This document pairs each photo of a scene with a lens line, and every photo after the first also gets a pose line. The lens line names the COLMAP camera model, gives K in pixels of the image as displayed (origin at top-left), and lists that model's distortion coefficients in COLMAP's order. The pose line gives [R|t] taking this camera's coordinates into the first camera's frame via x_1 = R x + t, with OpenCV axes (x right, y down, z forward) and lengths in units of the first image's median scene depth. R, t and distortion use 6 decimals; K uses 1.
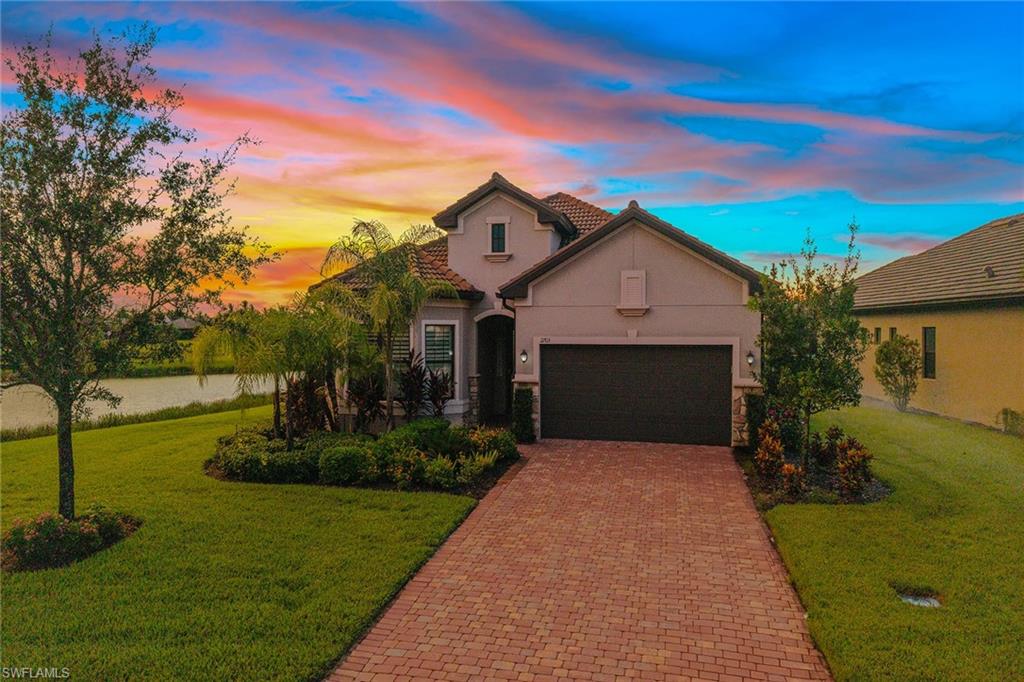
lens RADIAL K [[695.2, 0, 475.4], [0, 695.2, 361.0], [0, 0, 1]] dist [-0.000121, -0.000502]
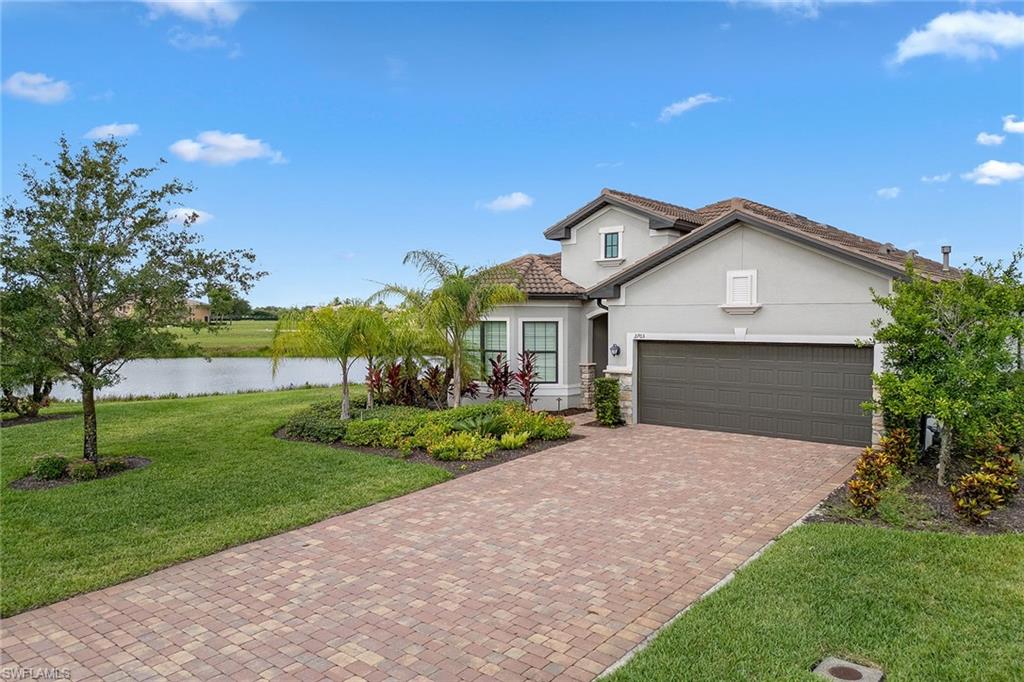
lens RADIAL K [[543.6, 0, 512.0], [0, 543.6, 341.0], [0, 0, 1]] dist [0.012507, 0.000204]
pose [[0.908070, 0.028836, -0.417824, 0.285243], [-0.030036, 0.999542, 0.003706, -0.019076], [0.417740, 0.009184, 0.908520, 0.127303]]
